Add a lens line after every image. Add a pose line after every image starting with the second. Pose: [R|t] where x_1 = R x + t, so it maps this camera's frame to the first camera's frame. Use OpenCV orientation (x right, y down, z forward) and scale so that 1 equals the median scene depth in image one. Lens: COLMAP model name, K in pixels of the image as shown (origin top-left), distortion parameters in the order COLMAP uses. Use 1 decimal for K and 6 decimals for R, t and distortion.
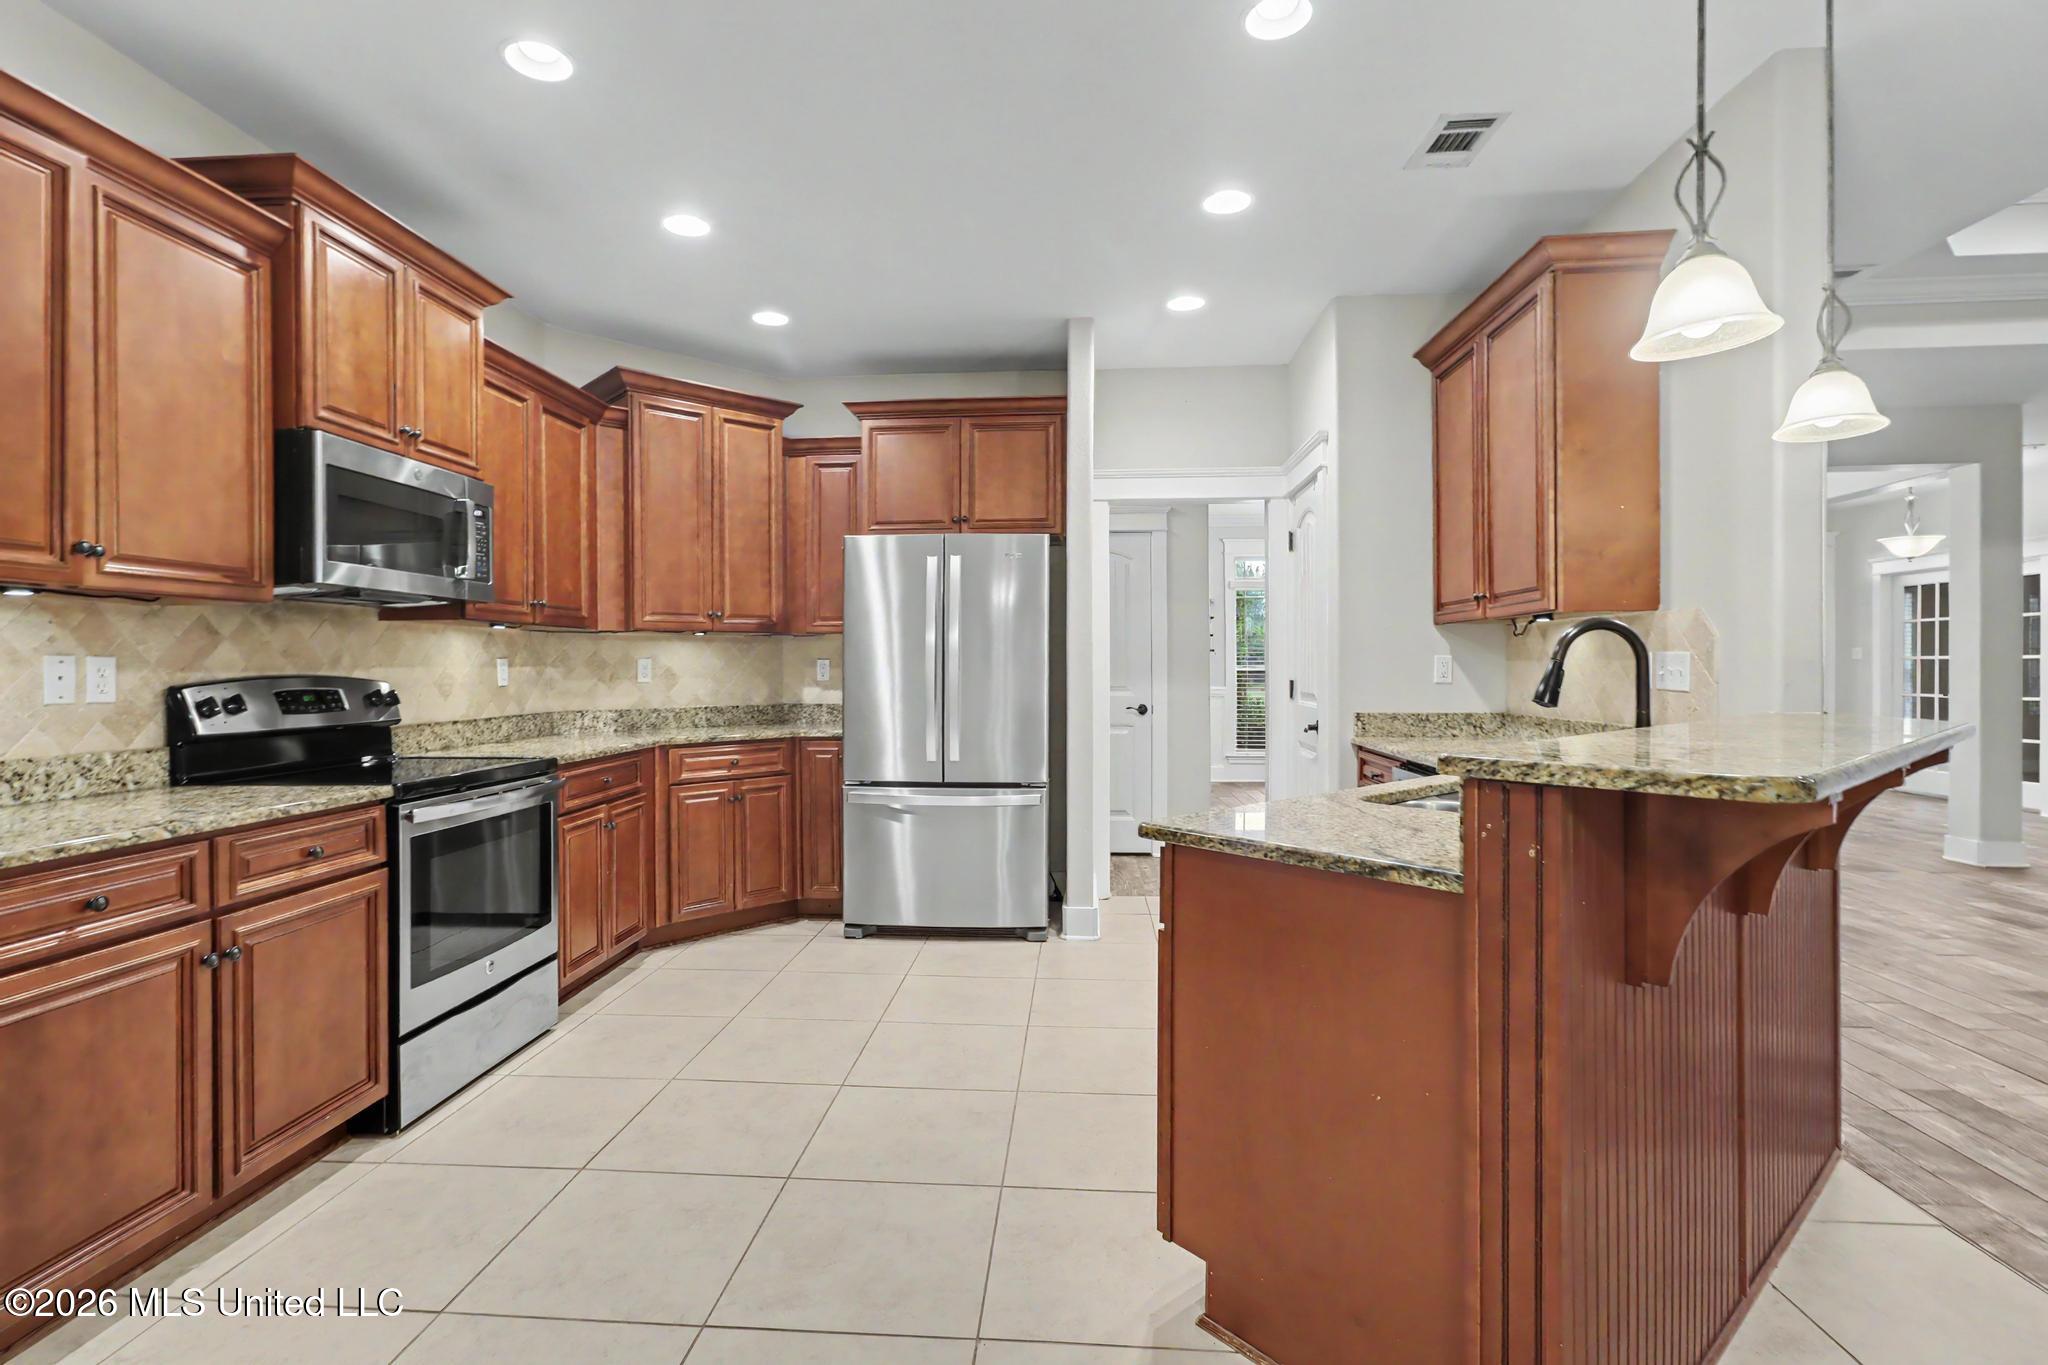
lens RADIAL K [[958.8, 0, 1003.9], [0, 958.8, 662.8], [0, 0, 1]] dist [-0.010134, 0.012769]
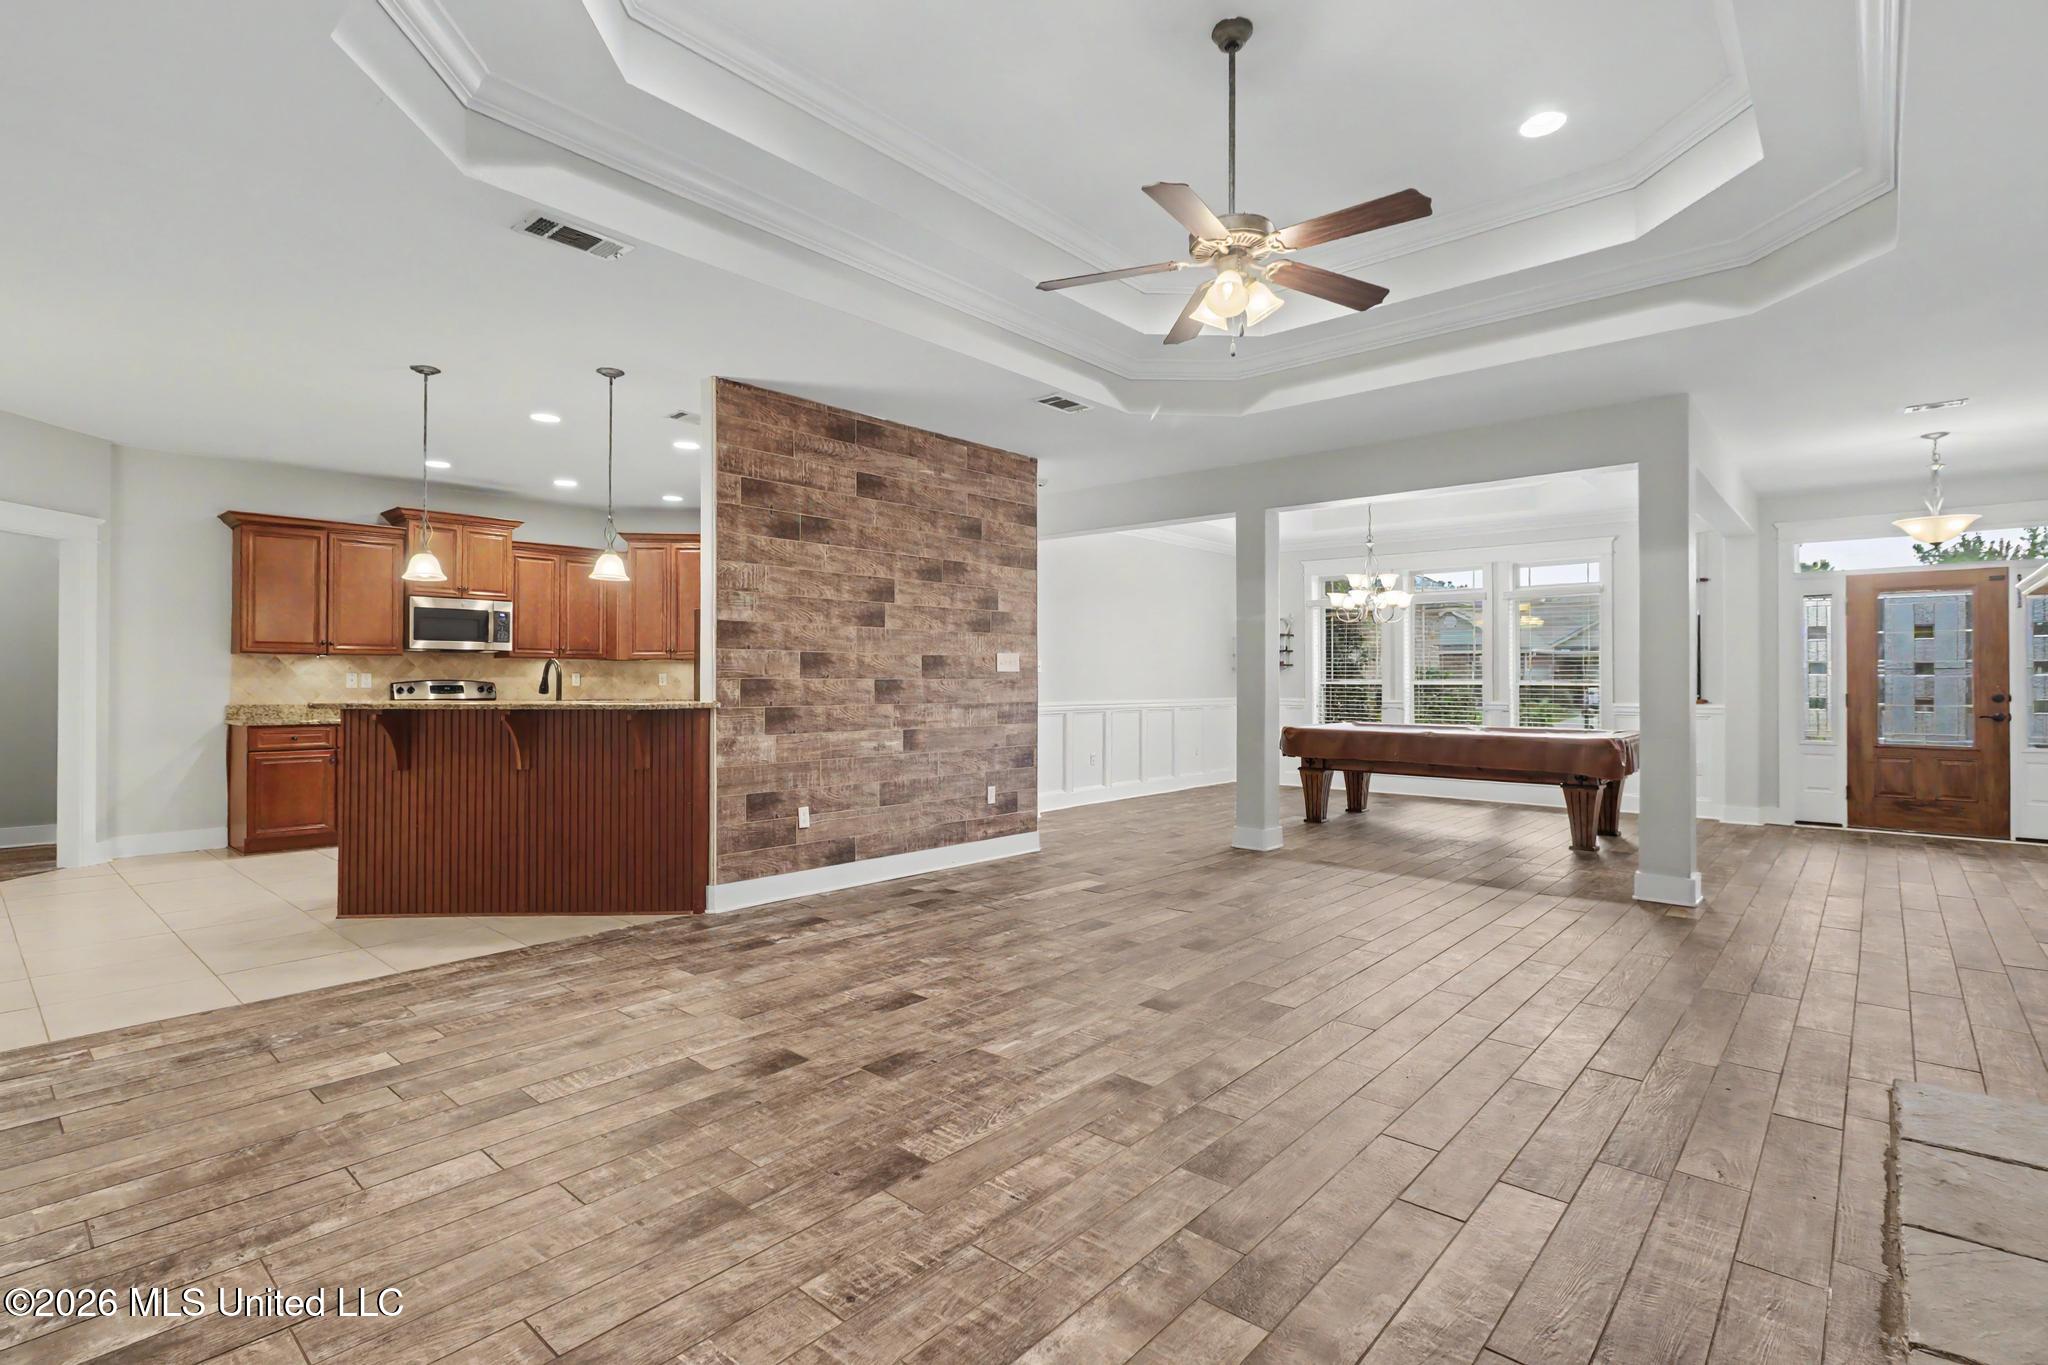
lens RADIAL K [[964.3, 0, 1020.2], [0, 964.3, 624.3], [0, 0, 1]] dist [-0.003397, 0.012975]
pose [[0.797591, -0.028915, -0.602506, 0.935164], [-0.002206, 0.998704, -0.050850, -0.003644], [0.603195, 0.041887, 0.796493, -0.079997]]
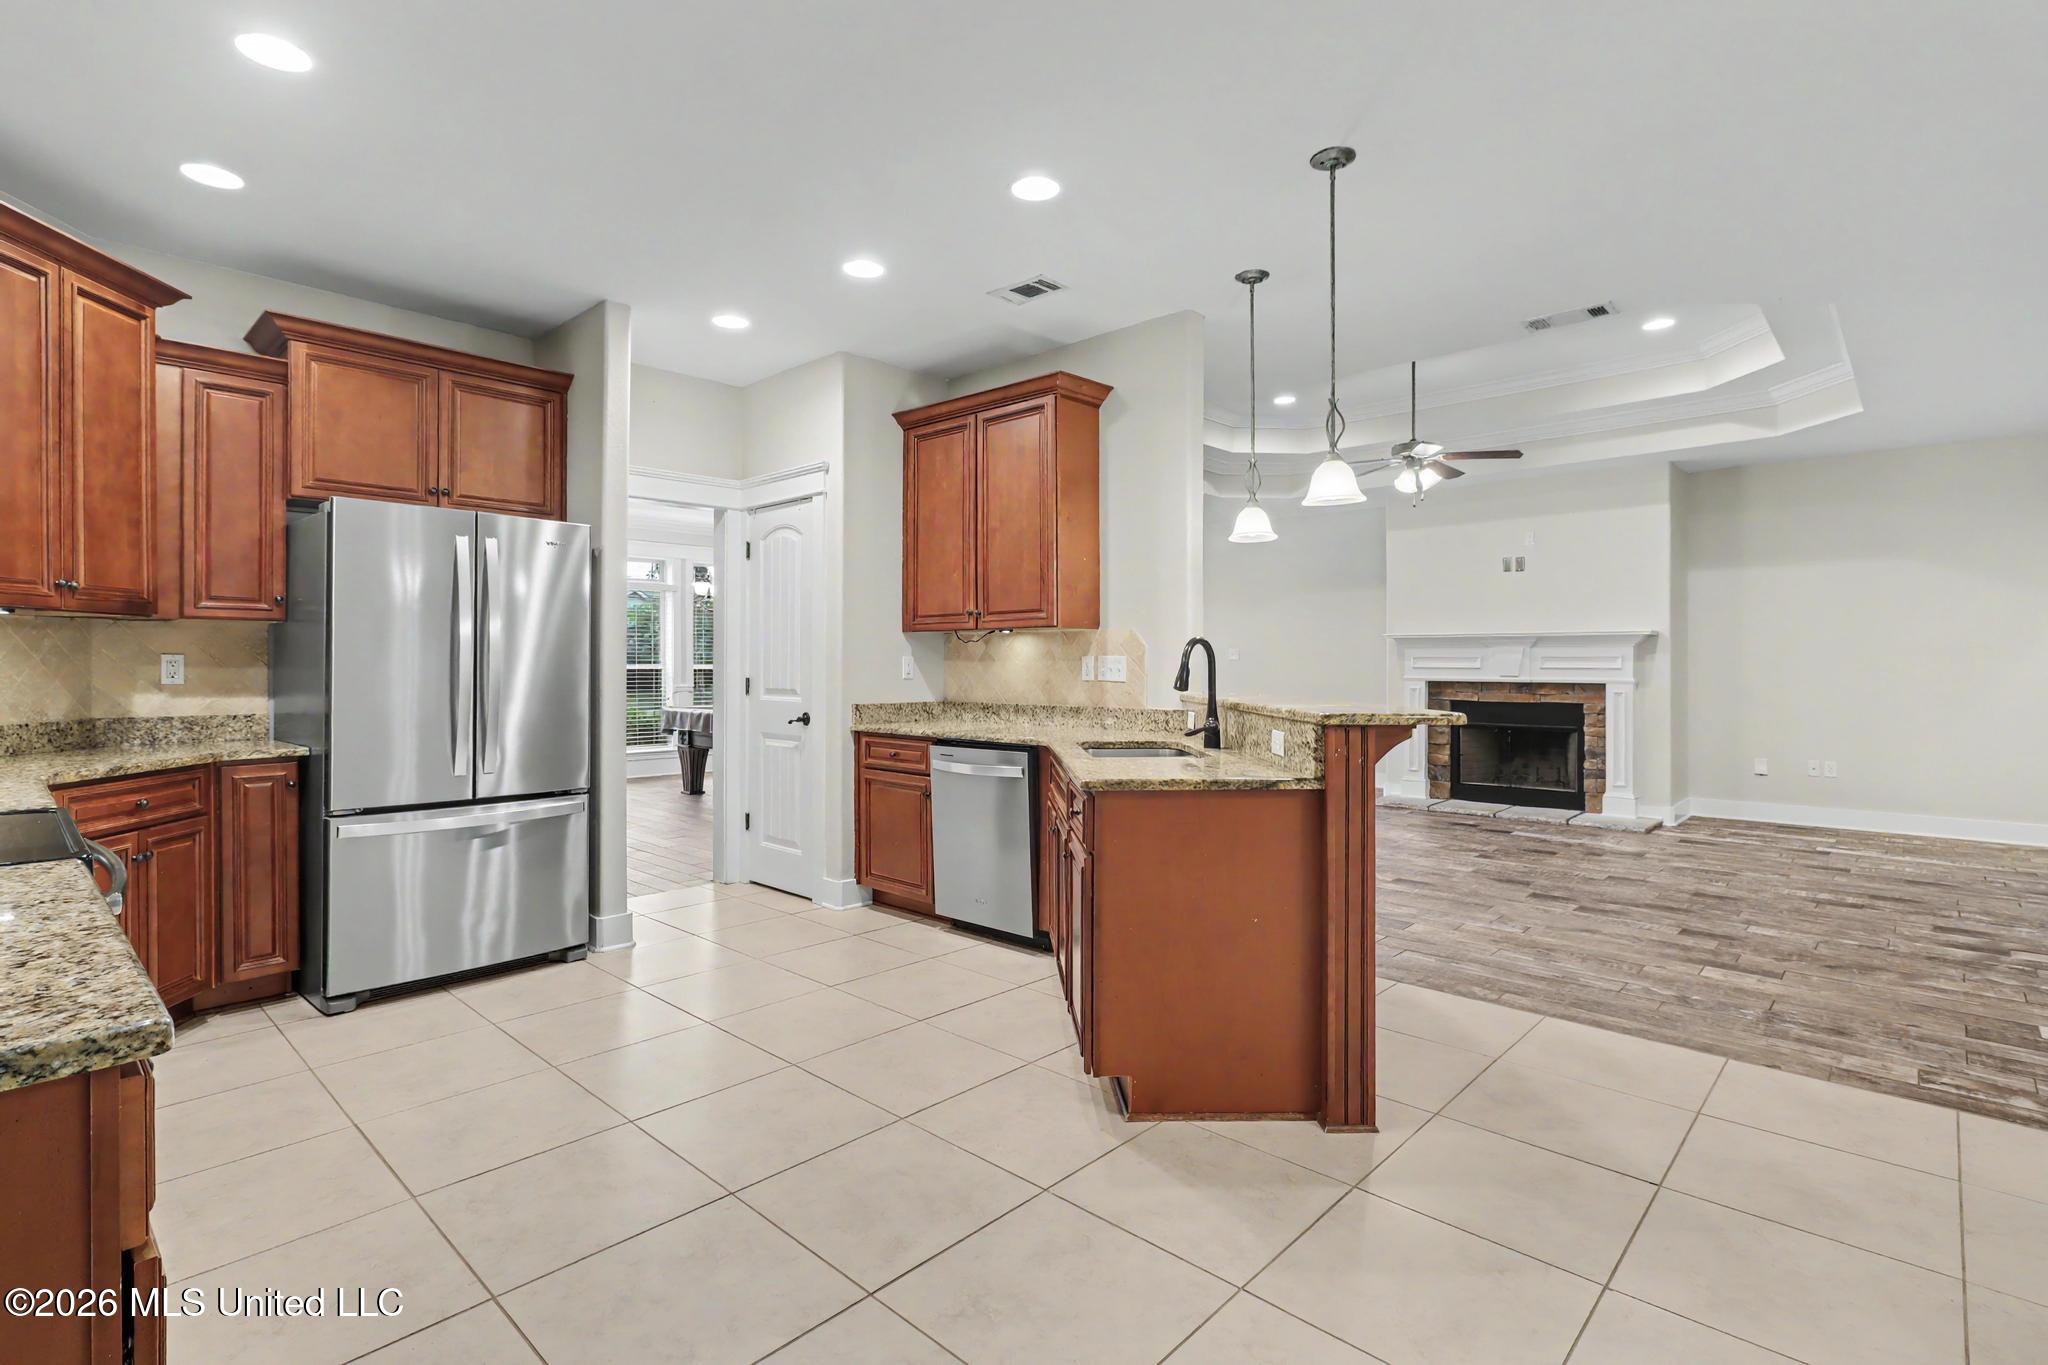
lens RADIAL K [[958.8, 0, 1003.9], [0, 958.8, 662.8], [0, 0, 1]] dist [-0.010134, 0.012769]
pose [[0.638791, 0.003648, 0.769372, -0.411174], [-0.005040, 0.999987, -0.000557, 0.000241], [-0.769364, -0.003521, 0.638801, 0.087183]]
